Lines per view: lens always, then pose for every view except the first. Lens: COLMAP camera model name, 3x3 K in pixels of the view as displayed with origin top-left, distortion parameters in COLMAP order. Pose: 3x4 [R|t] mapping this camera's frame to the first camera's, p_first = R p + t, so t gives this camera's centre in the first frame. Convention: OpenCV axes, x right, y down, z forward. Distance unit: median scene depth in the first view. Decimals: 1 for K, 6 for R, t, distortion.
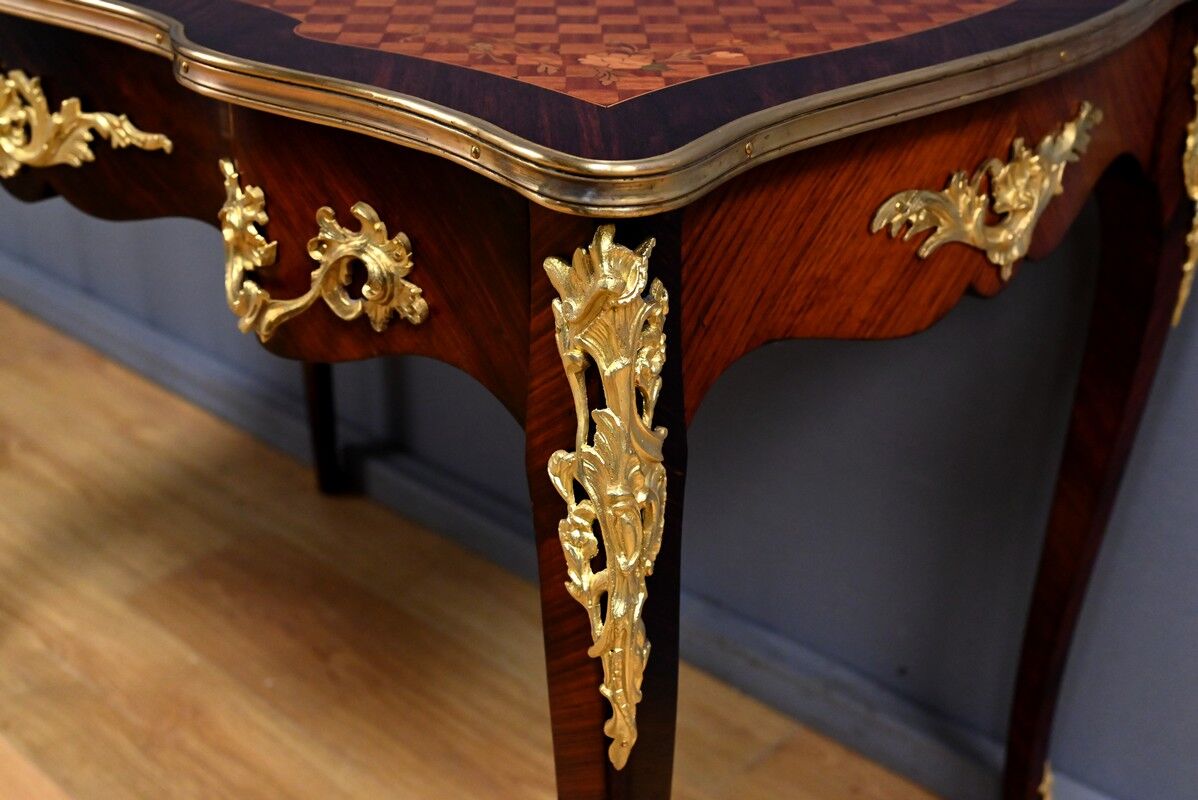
lens RADIAL K [[1433.3, 0, 599.0], [0, 1433.3, 400.0], [0, 0, 1]] dist [-0.014780, 0.021632]
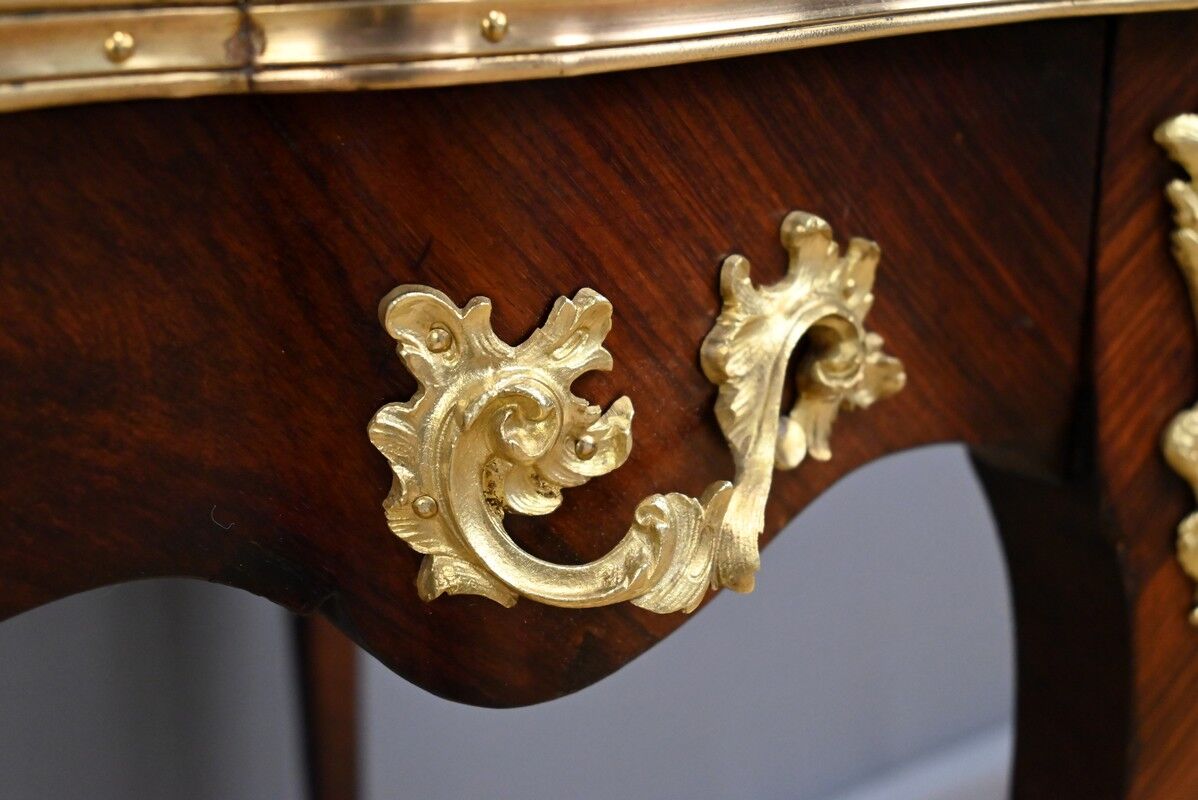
lens RADIAL K [[1688.1, 0, 599.0], [0, 1688.1, 400.0], [0, 0, 1]] dist [-0.012966, 0.021291]
pose [[0.236237, -0.311636, 0.920367, -0.733096], [0.466784, 0.867126, 0.173796, -0.211594], [-0.852235, 0.388555, 0.350314, 0.857399]]
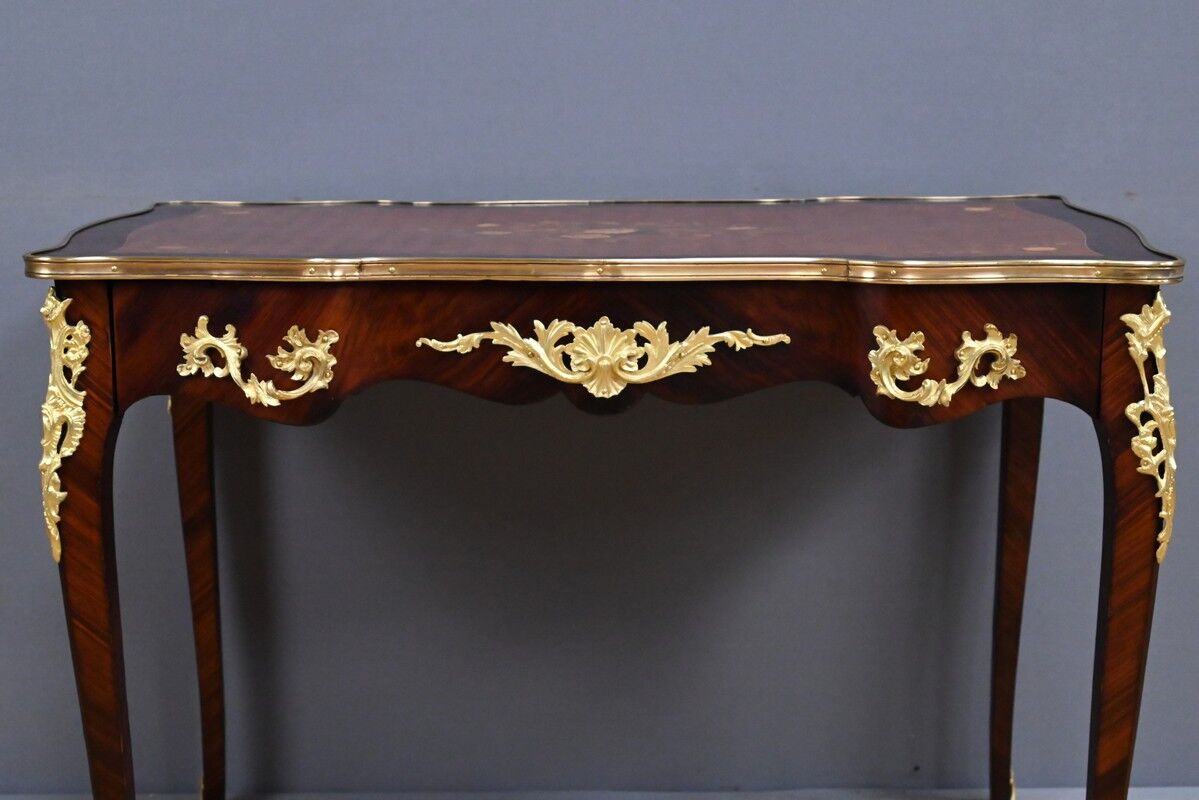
lens RADIAL K [[2289.0, 0, 610.1], [0, 2289.0, 497.4], [0, 0, 1]] dist [0.003208, -0.066147]
pose [[0.743506, -0.157771, 0.649852, -2.662375], [0.315365, 0.939649, -0.132685, 0.348973], [-0.589698, 0.303593, 0.748390, -1.022032]]
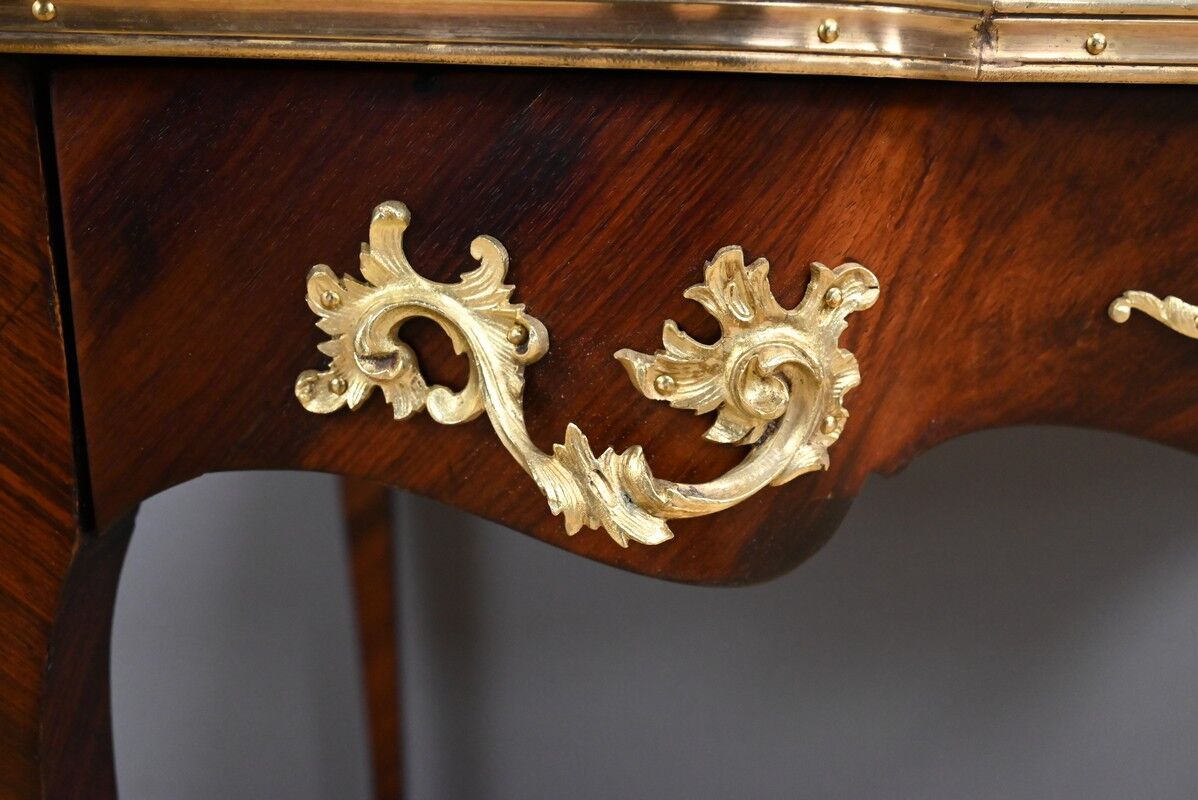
lens RADIAL K [[1220.3, 0, 599.0], [0, 1220.3, 400.0], [0, 0, 1]] dist [-0.002446, -0.004821]
pose [[0.742780, -0.204272, 0.637614, -1.226347], [0.298929, 0.953314, -0.042820, -0.374065], [-0.599099, 0.222407, 0.769165, 1.229851]]
